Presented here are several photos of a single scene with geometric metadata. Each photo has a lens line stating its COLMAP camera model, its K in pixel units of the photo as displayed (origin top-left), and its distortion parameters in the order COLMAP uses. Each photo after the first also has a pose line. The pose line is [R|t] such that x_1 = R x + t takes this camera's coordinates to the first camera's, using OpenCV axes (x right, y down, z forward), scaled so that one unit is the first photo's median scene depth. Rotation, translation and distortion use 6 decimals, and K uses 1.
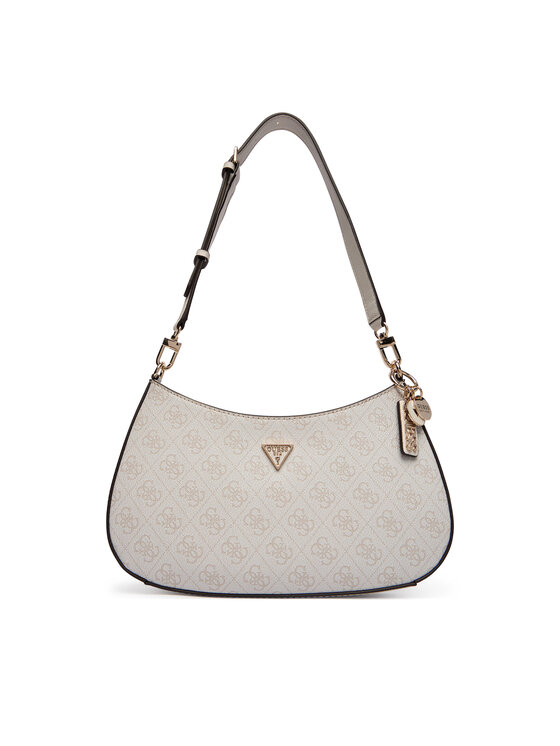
lens RADIAL K [[395.9, 0, 286.2], [0, 395.9, 356.1], [0, 0, 1]] dist [0.019396, -0.000555]
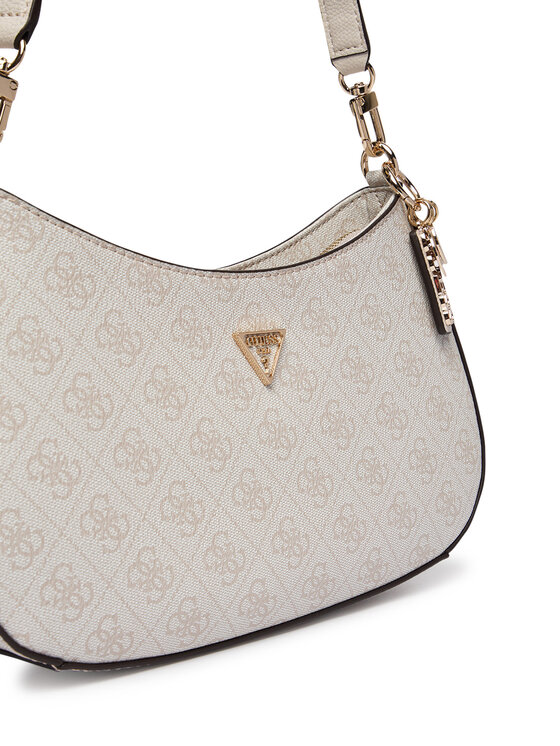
lens RADIAL K [[1154.4, 0, 279.8], [0, 1154.4, 371.3], [0, 0, 1]] dist [-0.153422, 0.000000]
pose [[0.772281, -0.099183, 0.627491, -0.753386], [-0.047370, 0.975997, 0.212570, -0.010338], [-0.633513, -0.193888, 0.749046, -0.000269]]
